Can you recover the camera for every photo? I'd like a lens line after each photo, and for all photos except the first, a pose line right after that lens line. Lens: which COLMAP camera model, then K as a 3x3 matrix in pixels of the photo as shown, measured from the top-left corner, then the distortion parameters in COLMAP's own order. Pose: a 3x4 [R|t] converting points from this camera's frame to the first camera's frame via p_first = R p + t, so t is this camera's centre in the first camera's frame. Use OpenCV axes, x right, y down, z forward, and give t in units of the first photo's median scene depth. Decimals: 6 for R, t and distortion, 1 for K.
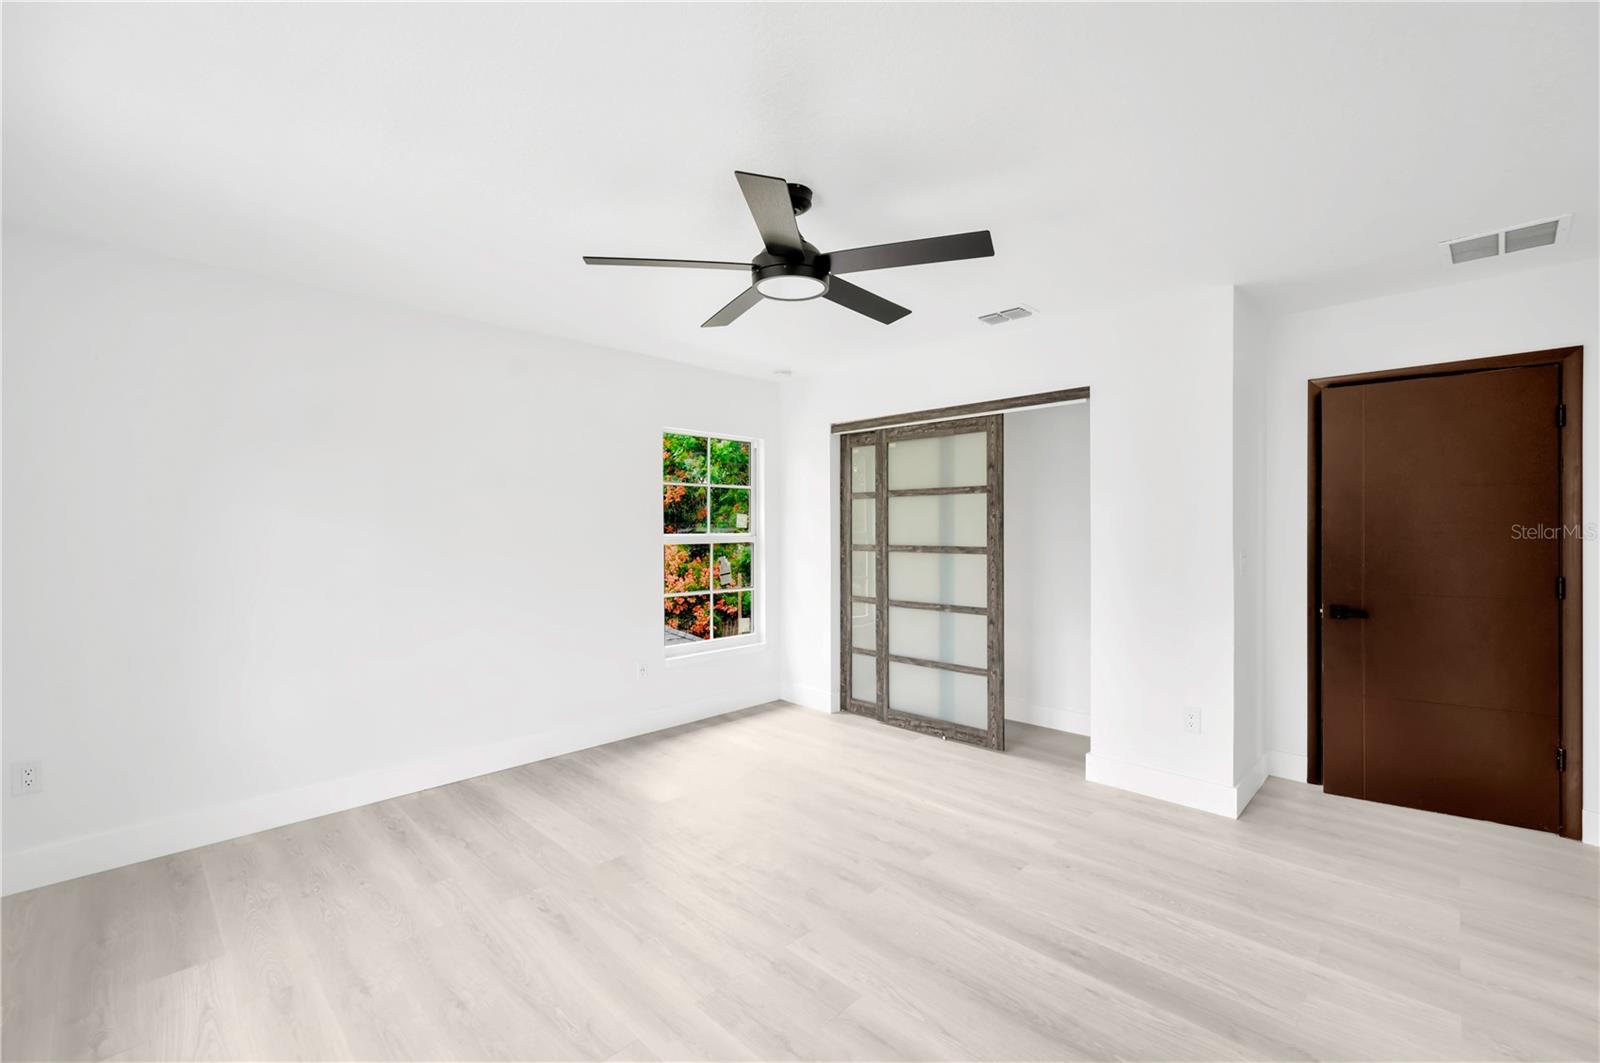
lens RADIAL K [[682.0, 0, 801.8], [0, 682.0, 535.2], [0, 0, 1]] dist [-0.000765, -0.000624]
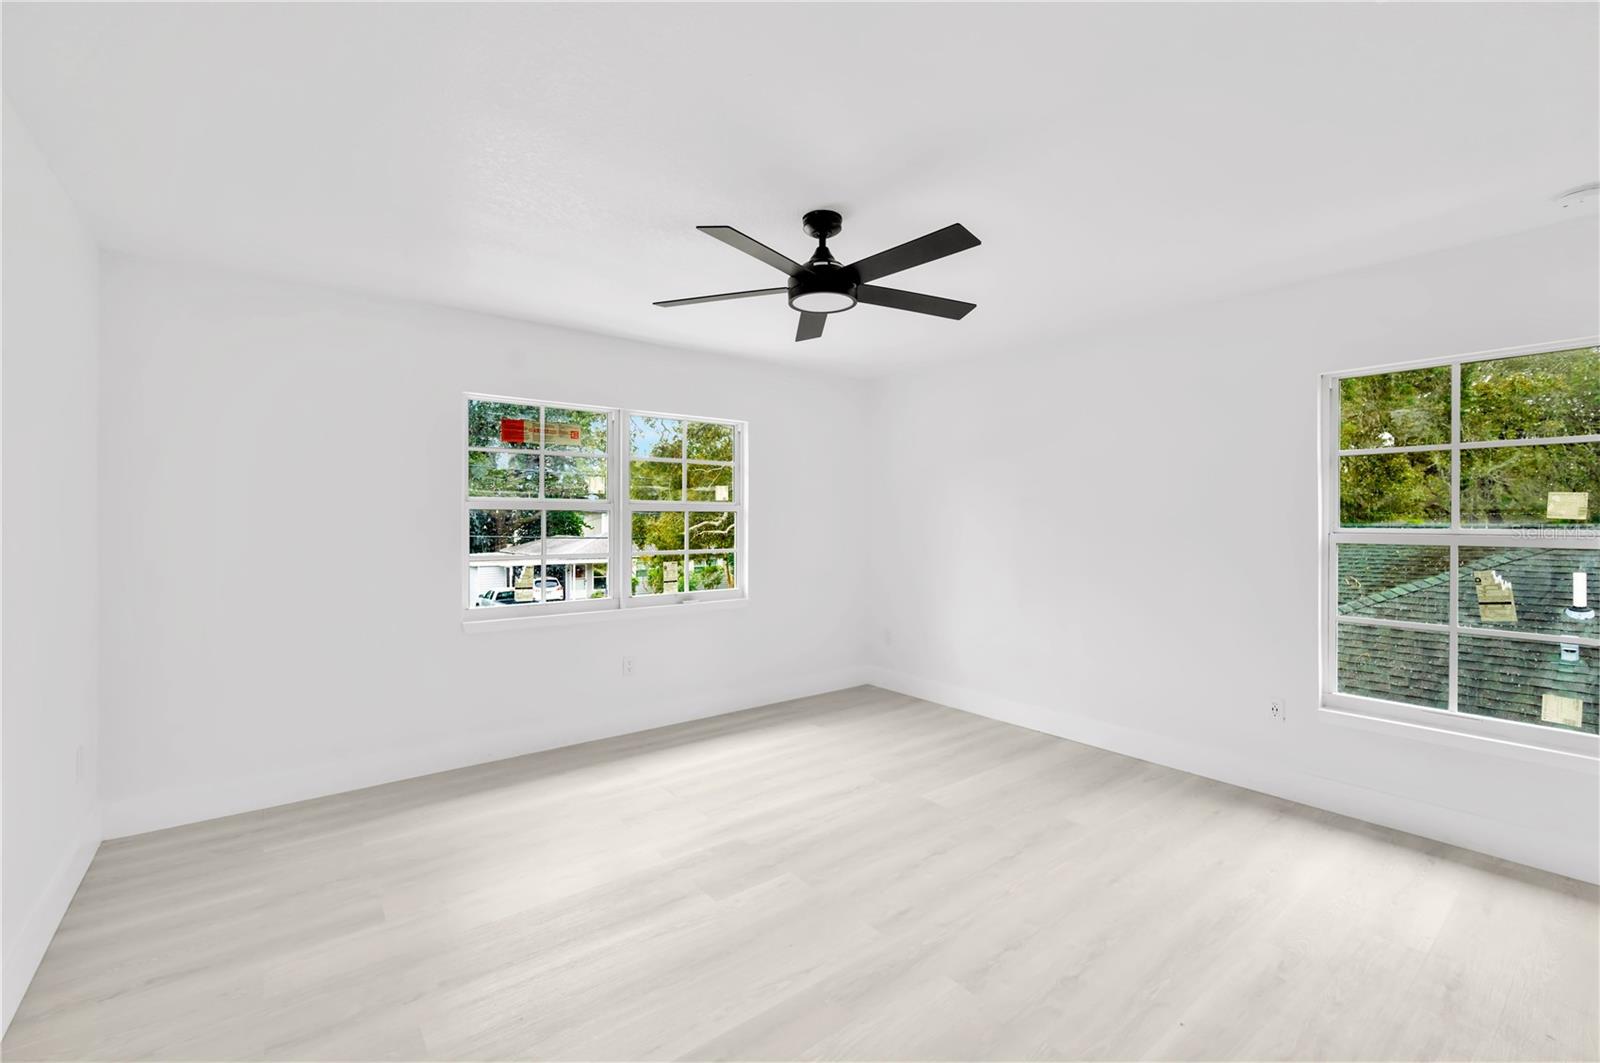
lens RADIAL K [[682.0, 0, 802.9], [0, 682.0, 527.1], [0, 0, 1]] dist [-0.000765, -0.000624]
pose [[-0.142505, 0.013919, -0.989696, 0.625805], [-0.004167, 0.999884, 0.014663, -0.011593], [0.989785, 0.006214, -0.142431, 0.646444]]
